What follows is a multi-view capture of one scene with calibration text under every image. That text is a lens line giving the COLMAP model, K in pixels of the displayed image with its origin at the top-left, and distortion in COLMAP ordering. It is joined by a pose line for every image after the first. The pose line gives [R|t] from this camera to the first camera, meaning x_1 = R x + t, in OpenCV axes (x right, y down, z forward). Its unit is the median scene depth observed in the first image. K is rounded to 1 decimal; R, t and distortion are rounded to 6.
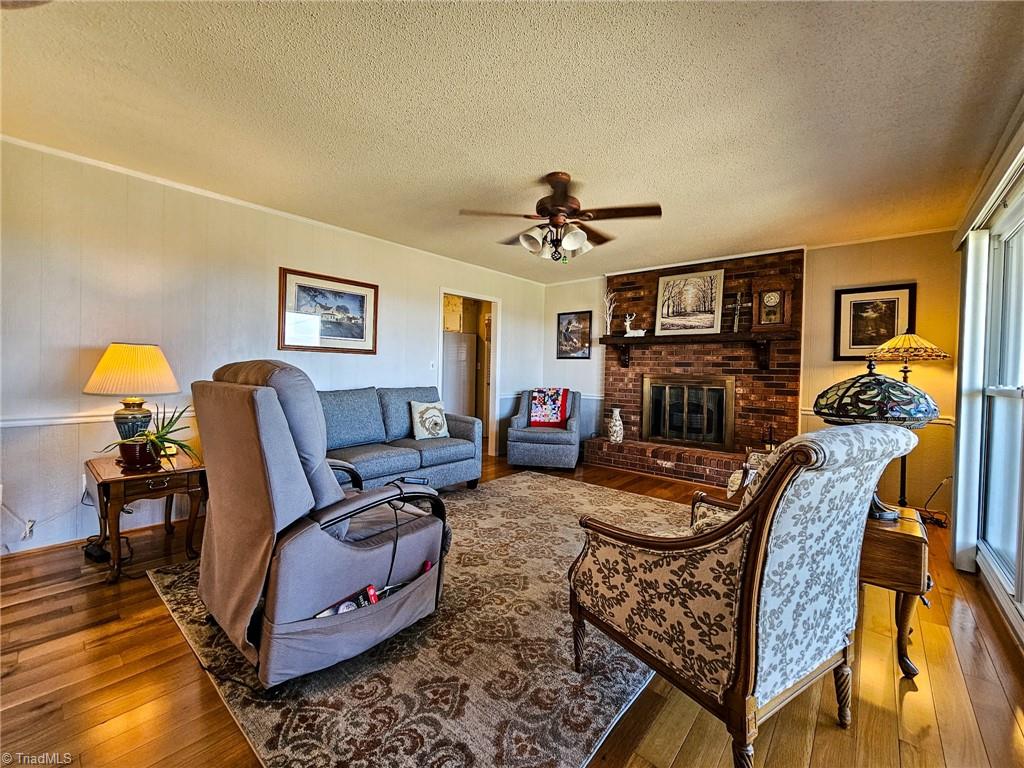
lens RADIAL K [[425.1, 0, 513.4], [0, 425.1, 380.8], [0, 0, 1]] dist [-0.002640, -0.000324]
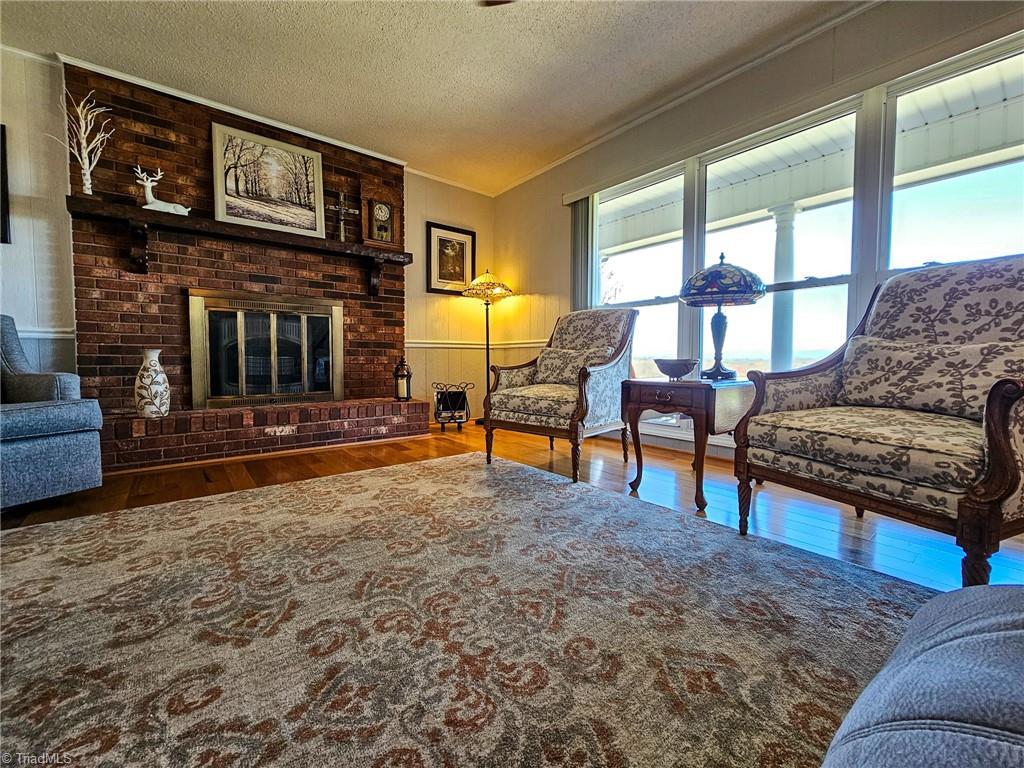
lens RADIAL K [[425.1, 0, 512.9], [0, 425.1, 379.7], [0, 0, 1]] dist [-0.002640, -0.000324]
pose [[0.174830, -0.069273, 0.982159, -0.196211], [0.027116, 0.997482, 0.065527, 0.089033], [-0.984225, 0.015176, 0.176268, 0.554079]]
